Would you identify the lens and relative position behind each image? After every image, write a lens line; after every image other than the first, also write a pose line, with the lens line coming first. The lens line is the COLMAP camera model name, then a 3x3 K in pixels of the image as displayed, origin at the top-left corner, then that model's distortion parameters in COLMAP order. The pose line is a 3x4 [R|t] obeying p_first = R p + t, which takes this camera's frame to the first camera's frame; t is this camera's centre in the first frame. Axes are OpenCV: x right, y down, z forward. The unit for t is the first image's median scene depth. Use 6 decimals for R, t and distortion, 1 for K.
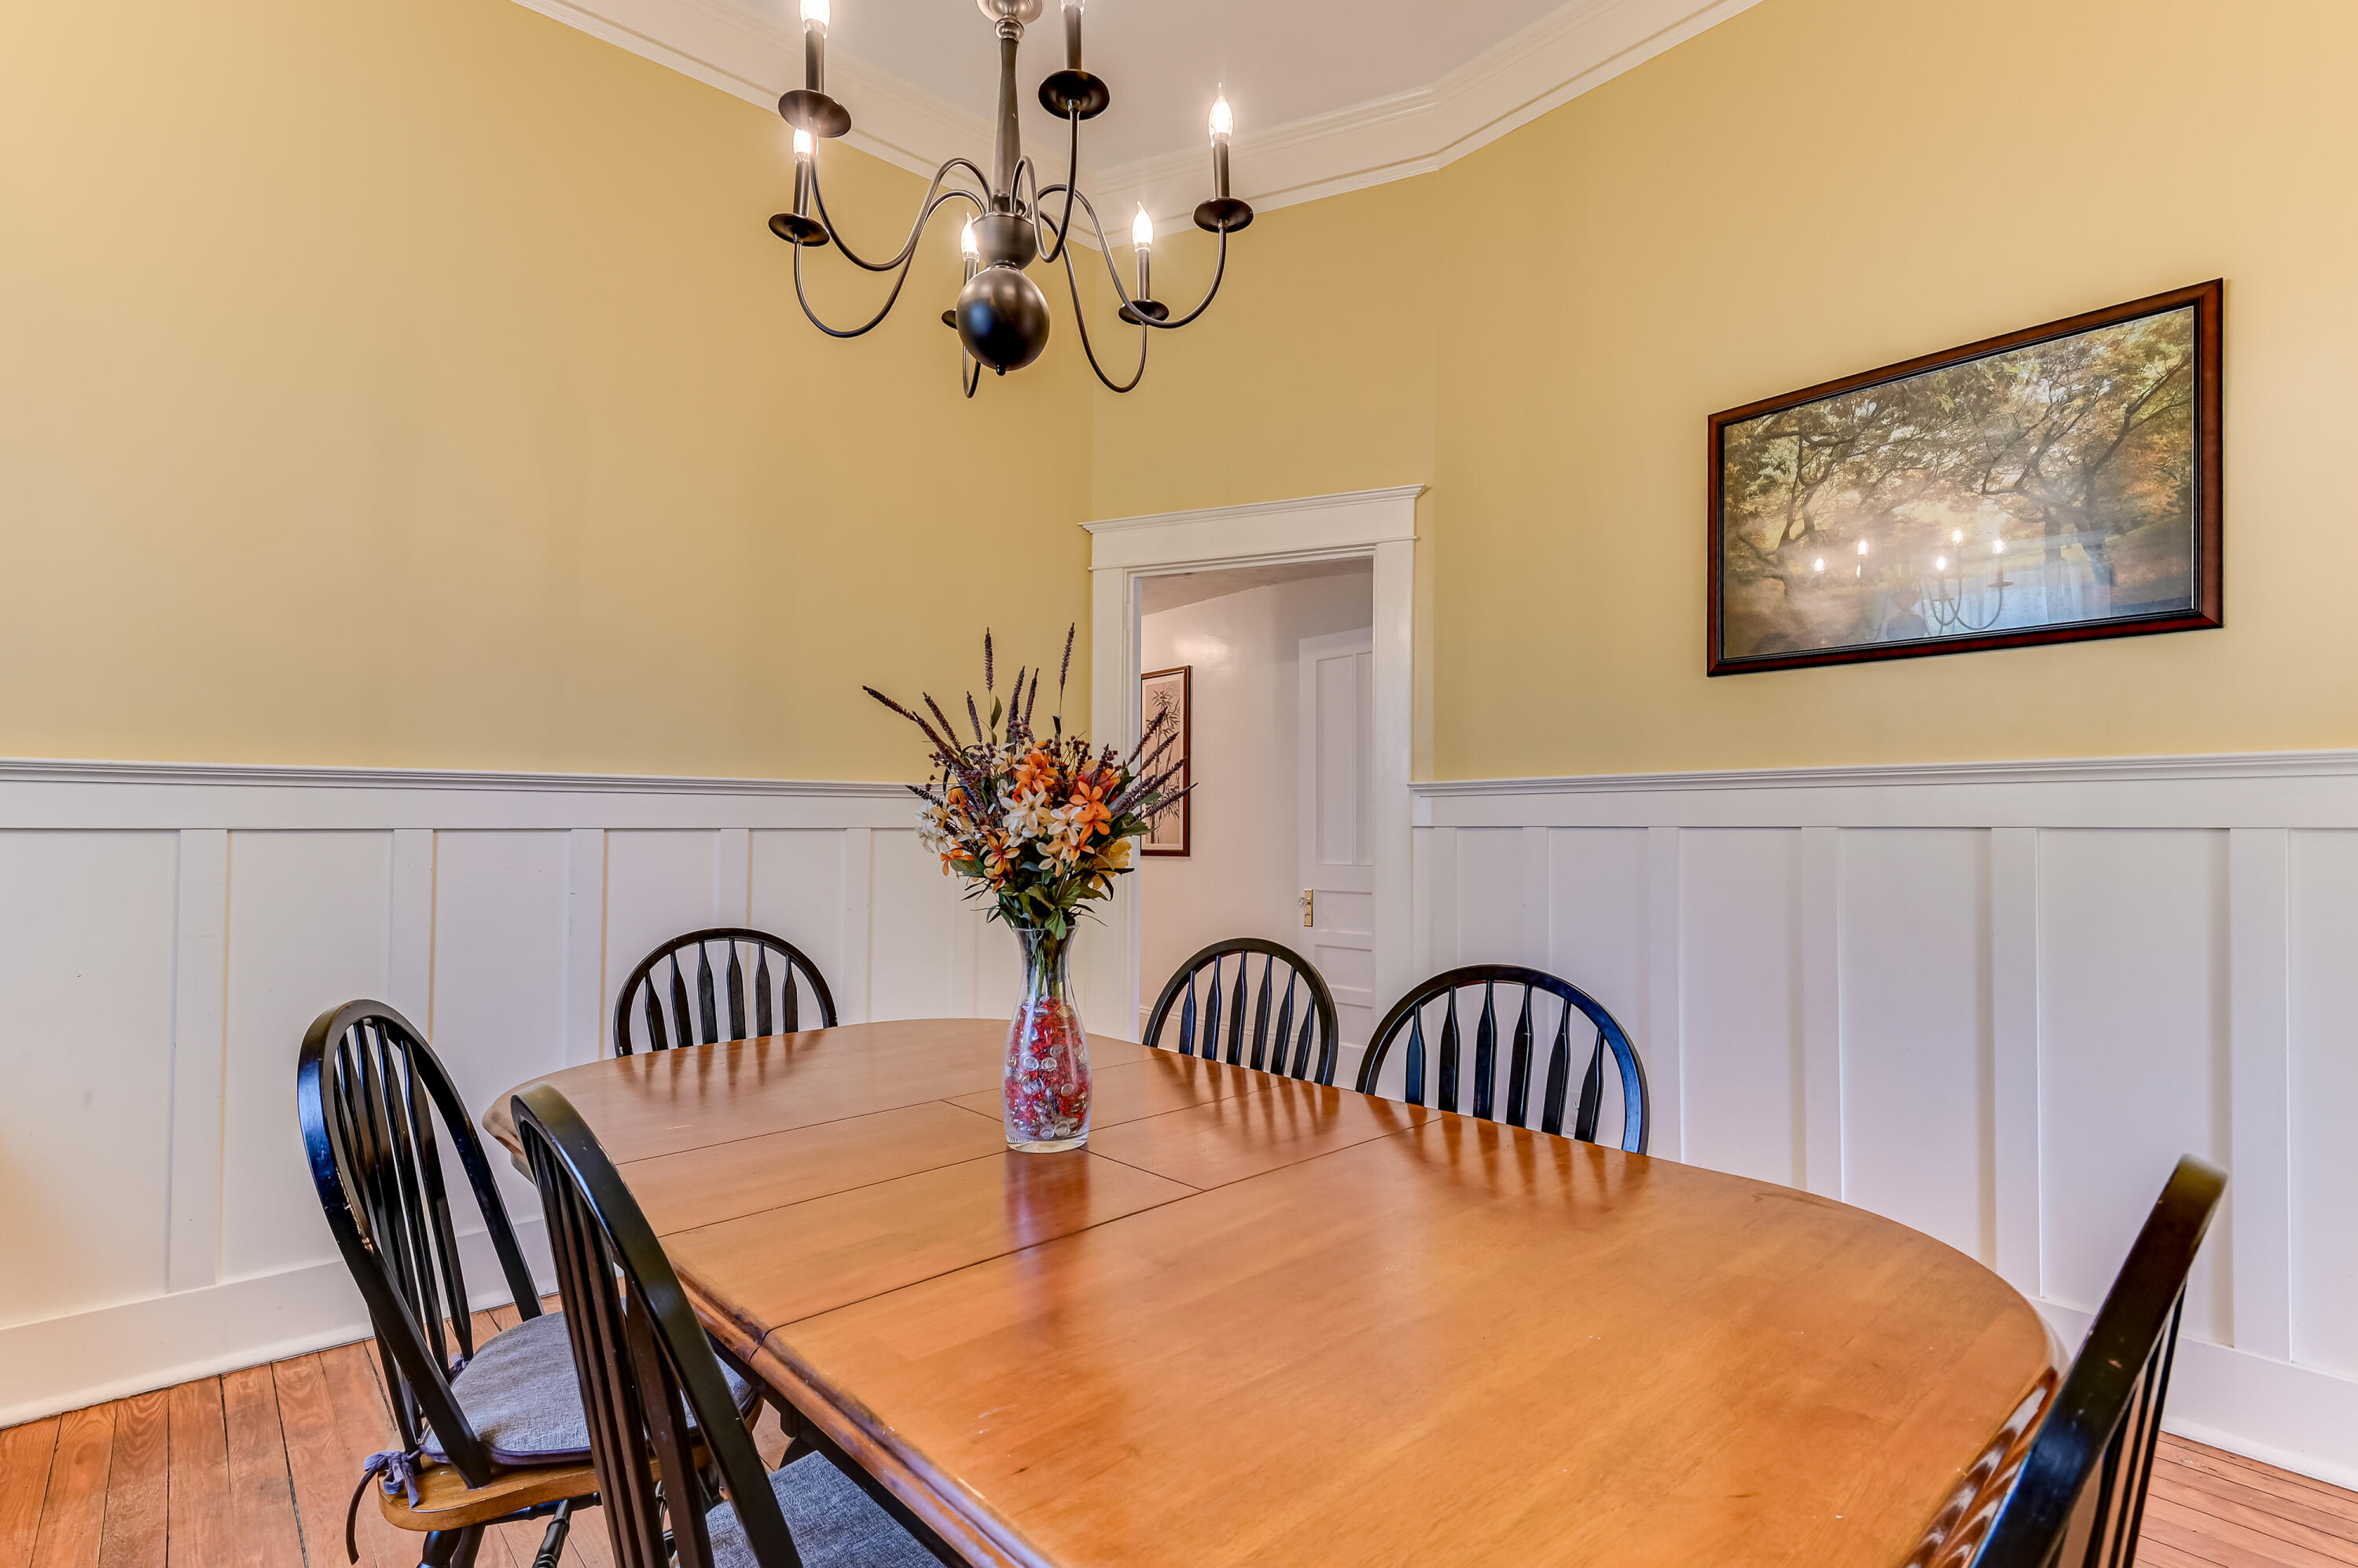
lens RADIAL K [[1086.9, 0, 1170.5], [0, 1086.9, 797.7], [0, 0, 1]] dist [0.044698, -0.022307]
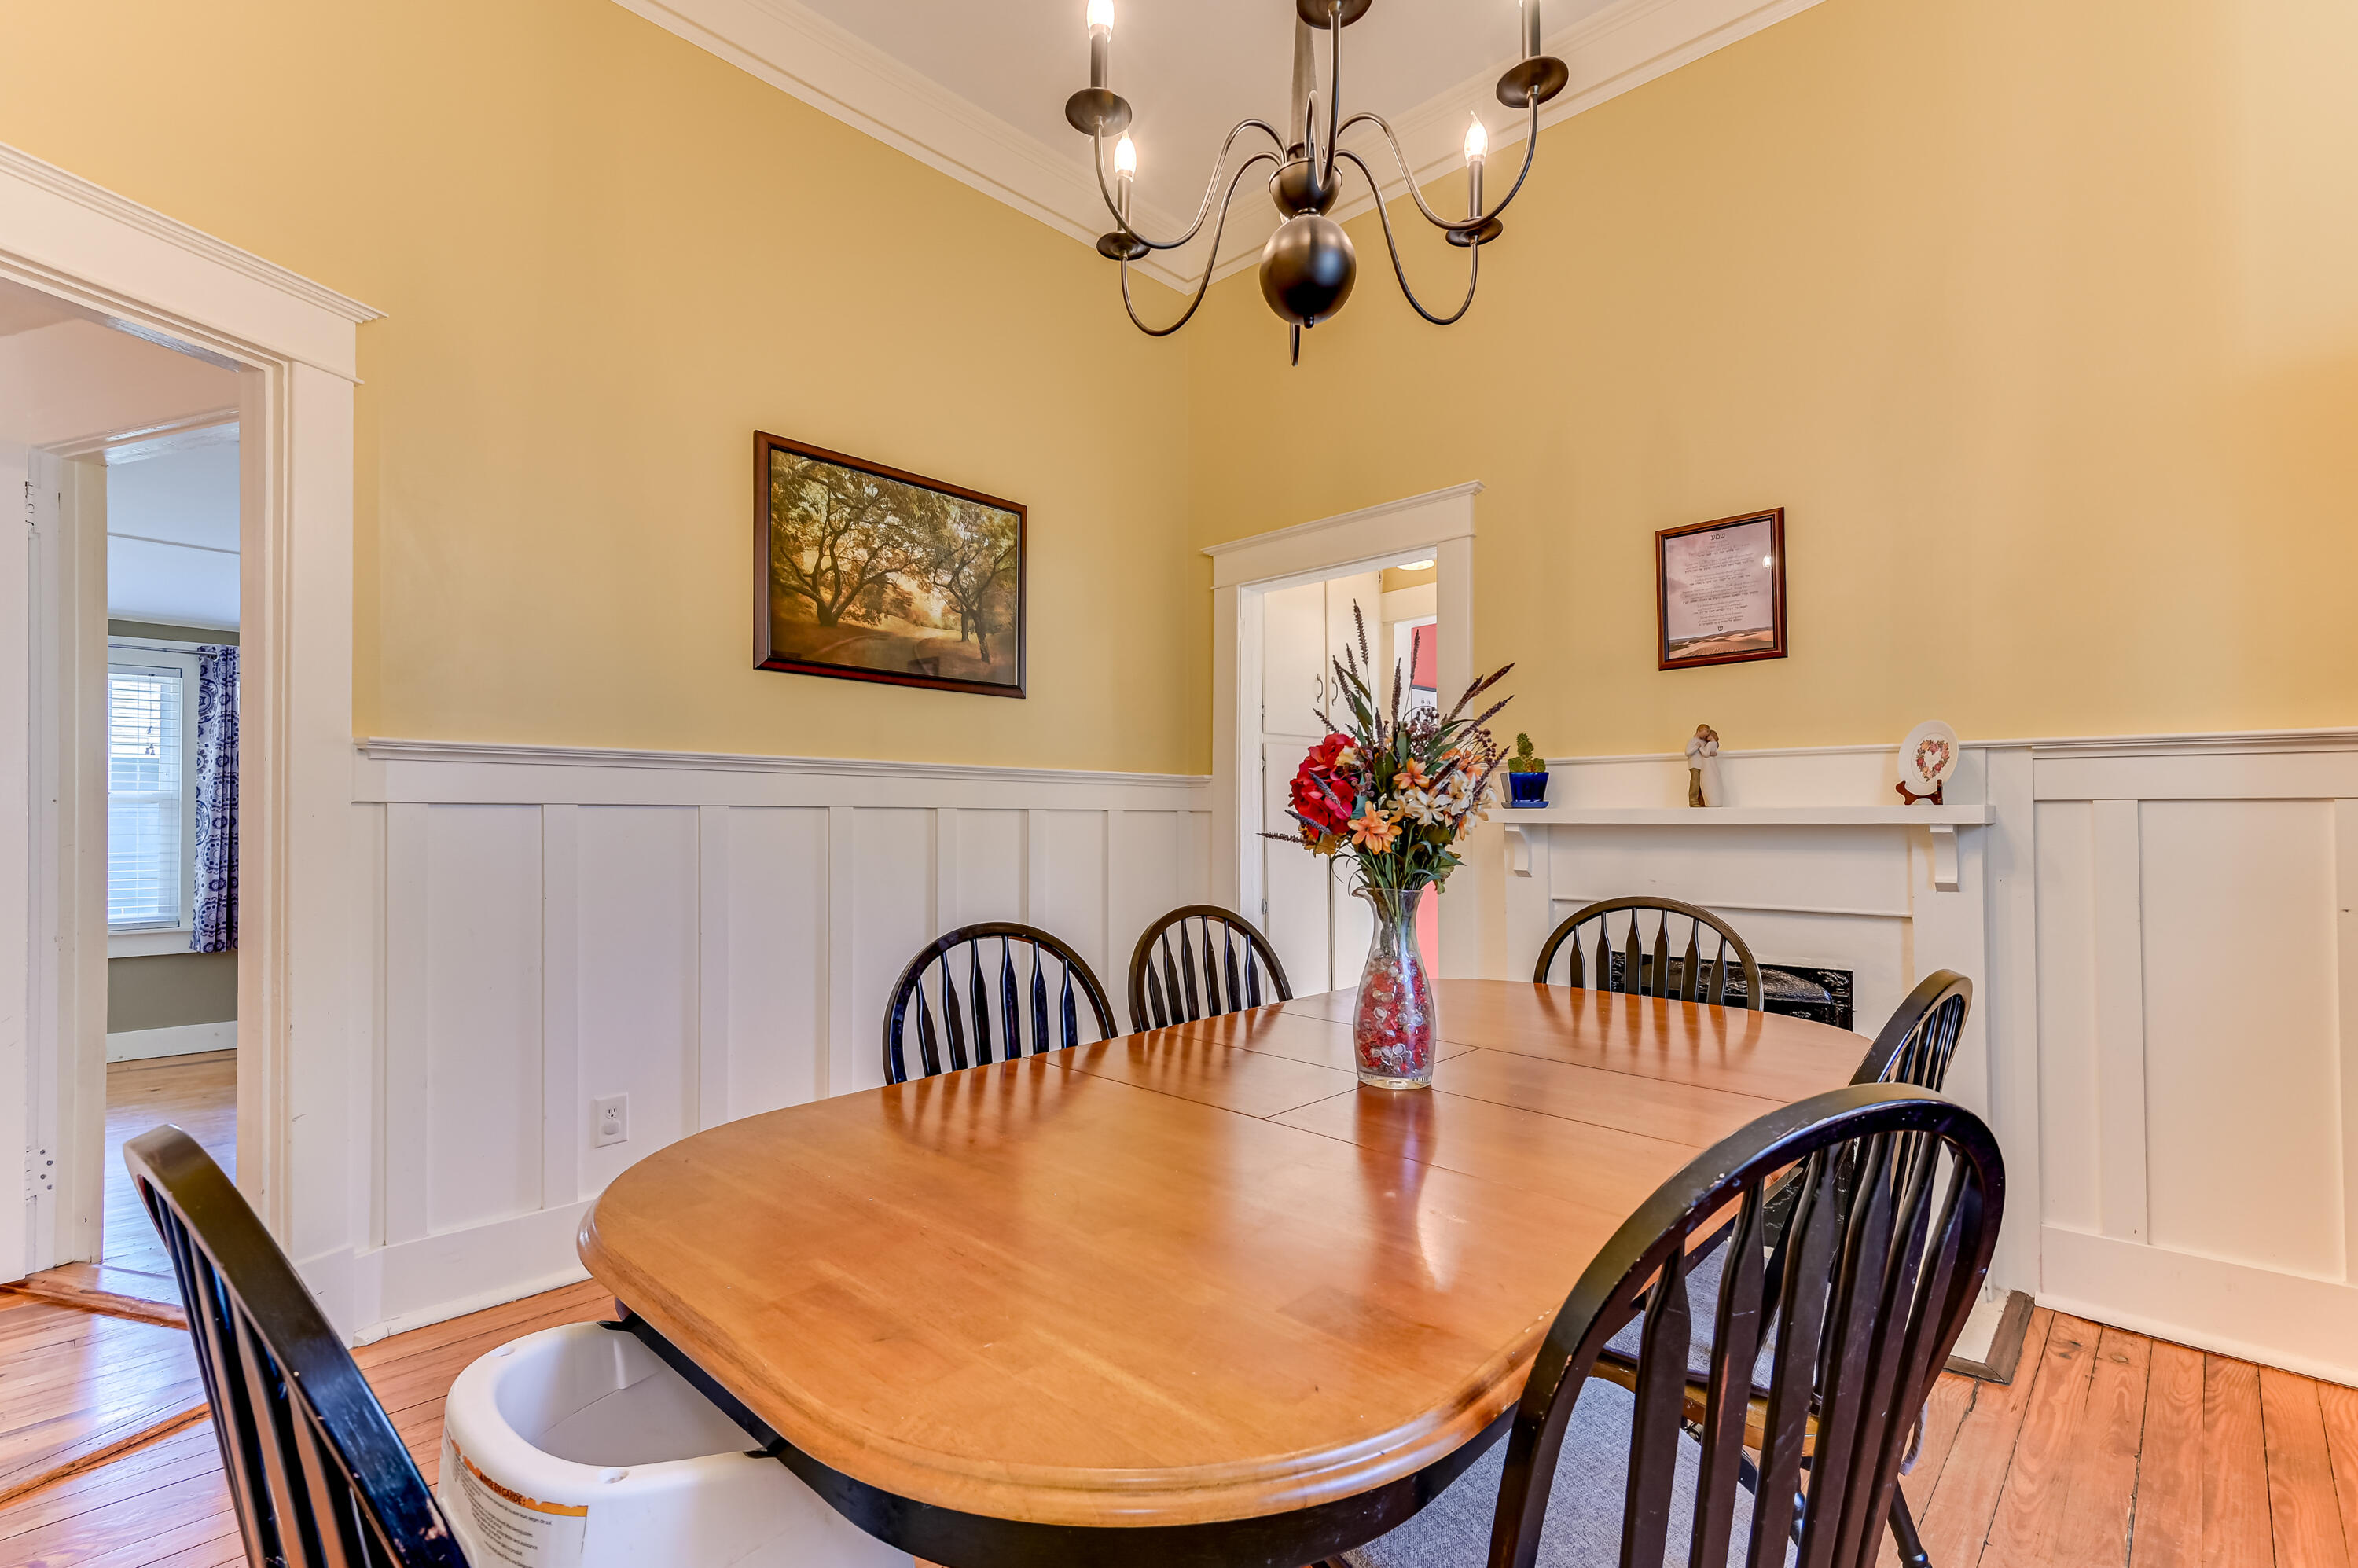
lens RADIAL K [[1070.5, 0, 1179.1], [0, 1070.5, 788.2], [0, 0, 1]] dist [0.040798, -0.017832]
pose [[-0.060685, 0.031092, 0.997673, -0.668355], [-0.030703, 0.998984, -0.033000, 0.032884], [-0.997685, -0.032634, -0.059669, 0.714952]]
